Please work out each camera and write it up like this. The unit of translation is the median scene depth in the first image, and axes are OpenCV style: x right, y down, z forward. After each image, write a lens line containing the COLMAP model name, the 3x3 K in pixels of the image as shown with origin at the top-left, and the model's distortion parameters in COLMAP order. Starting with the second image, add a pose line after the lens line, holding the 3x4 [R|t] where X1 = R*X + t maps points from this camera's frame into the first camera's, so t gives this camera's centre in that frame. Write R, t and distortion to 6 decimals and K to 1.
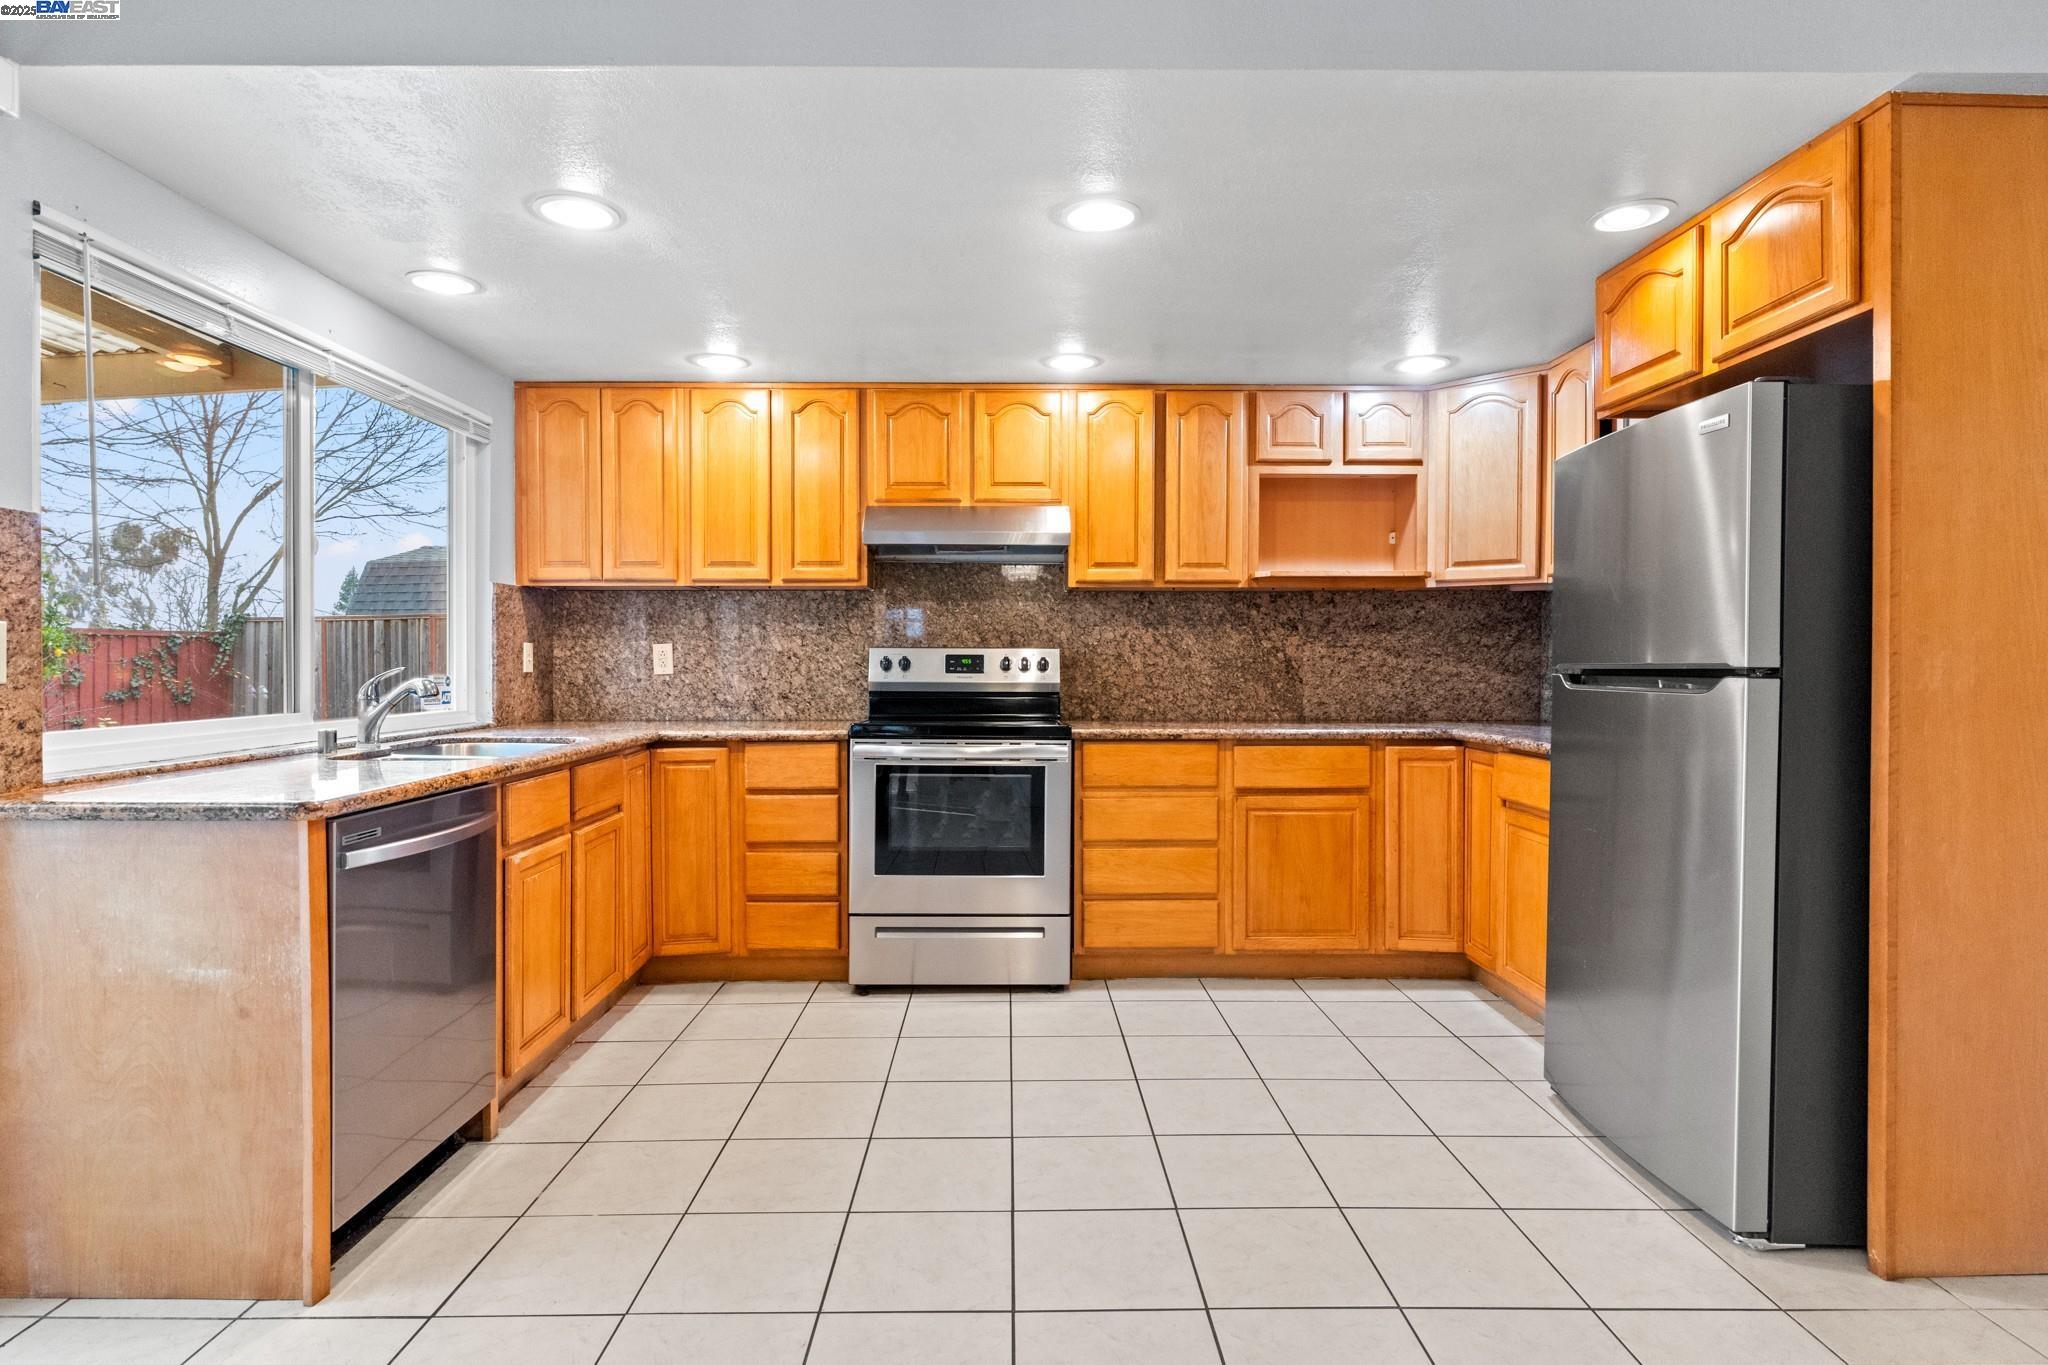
lens RADIAL K [[1055.2, 0, 1010.4], [0, 1055.2, 672.5], [0, 0, 1]] dist [-0.009452, 0.003745]
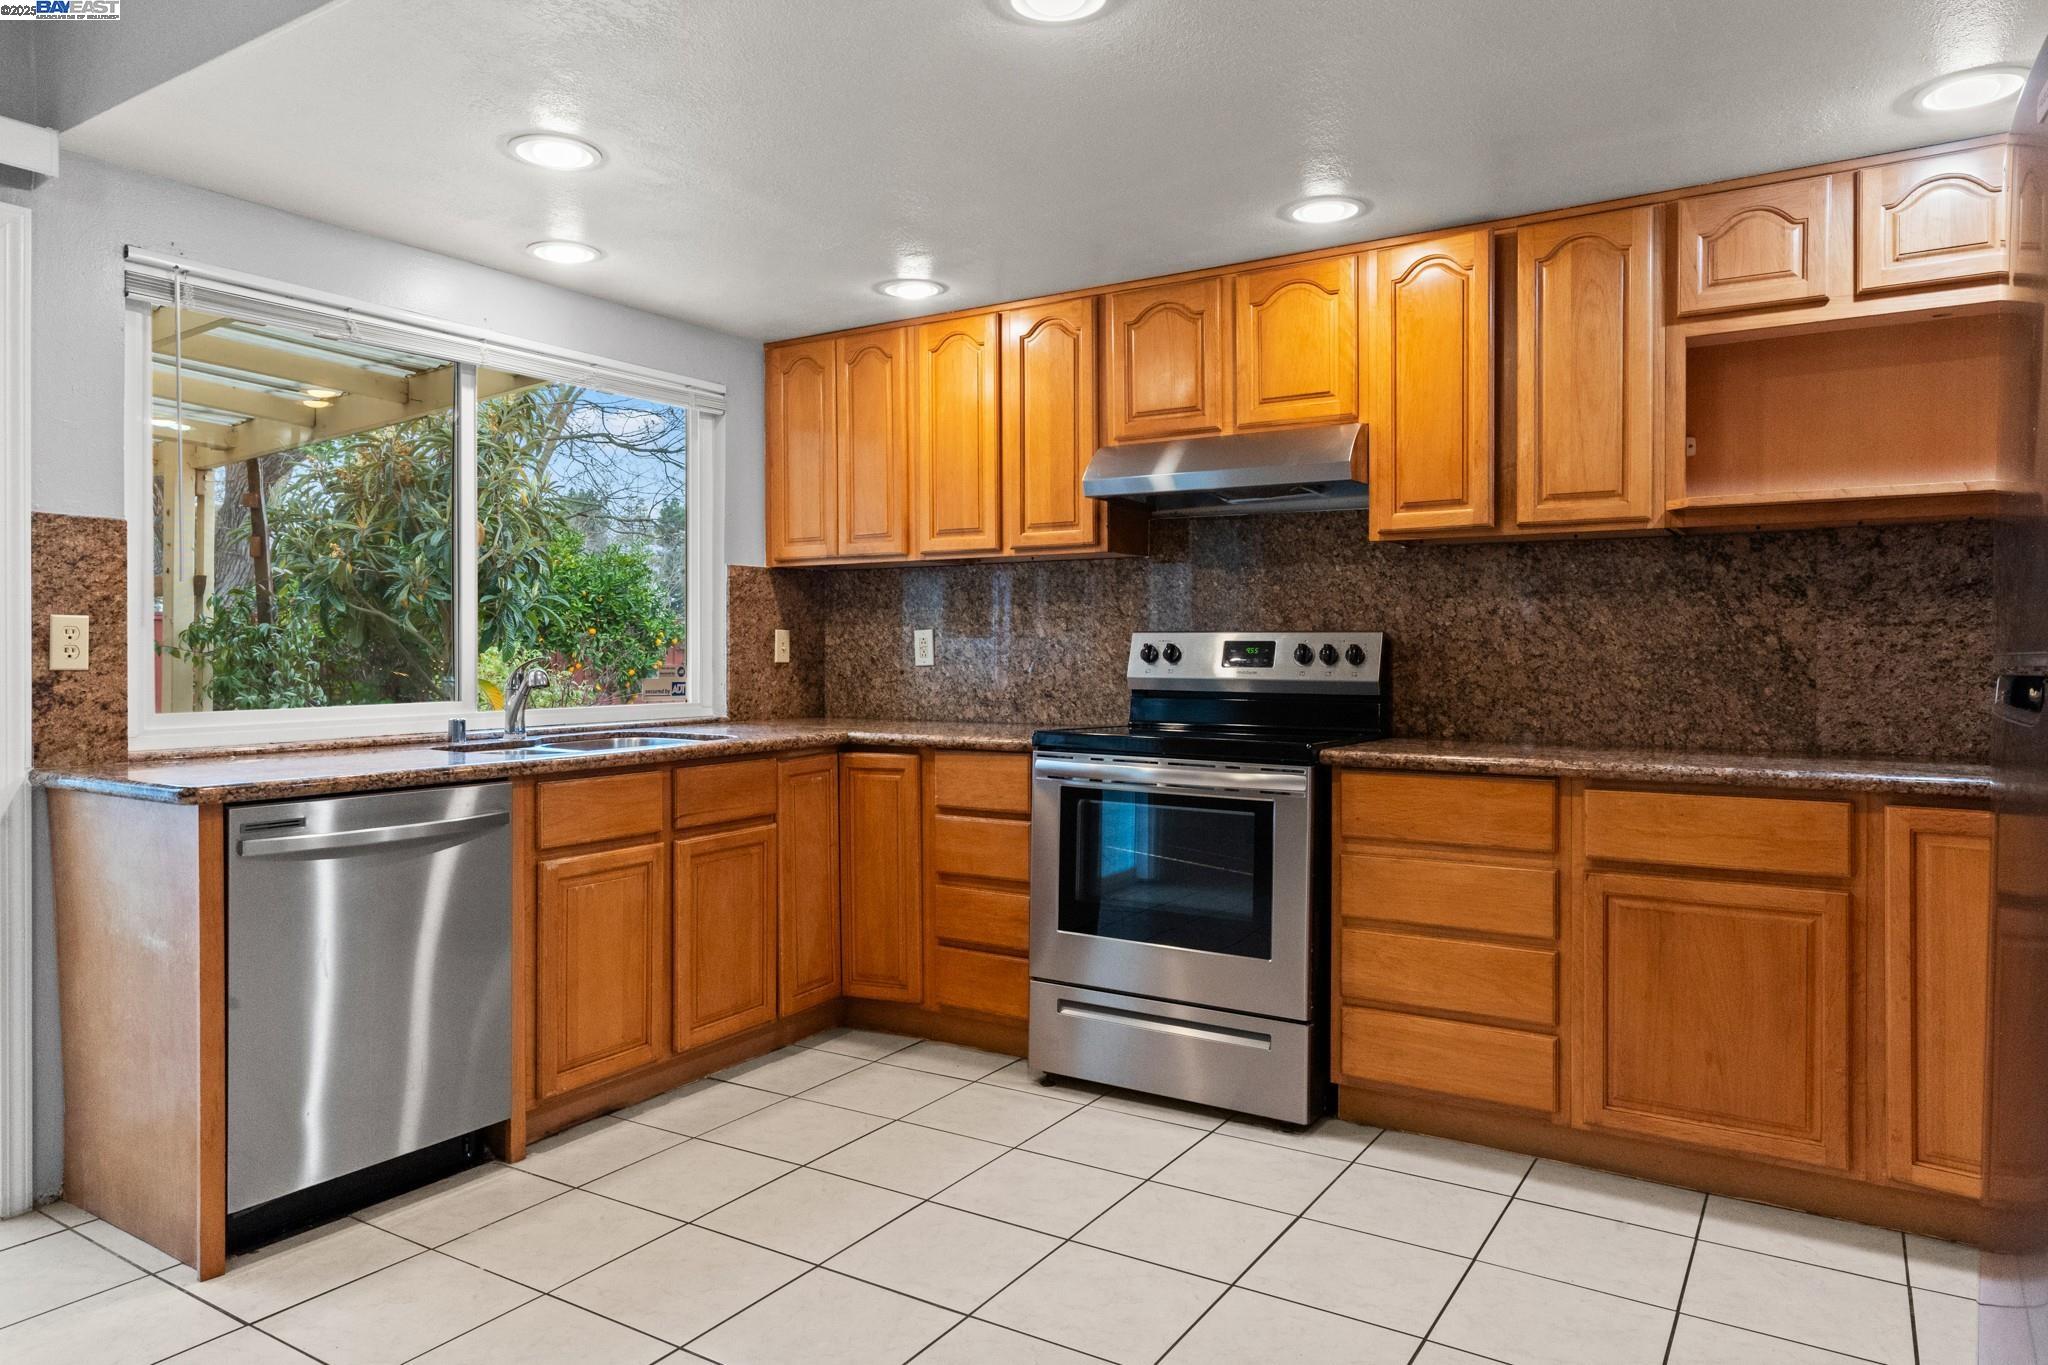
lens RADIAL K [[1282.6, 0, 1009.2], [0, 1282.6, 662.8], [0, 0, 1]] dist [-0.011686, 0.004930]
pose [[0.837065, 0.005105, -0.547080, 0.318241], [-0.005691, 0.999984, 0.000624, -0.001740], [0.547075, 0.002591, 0.837080, 0.186237]]
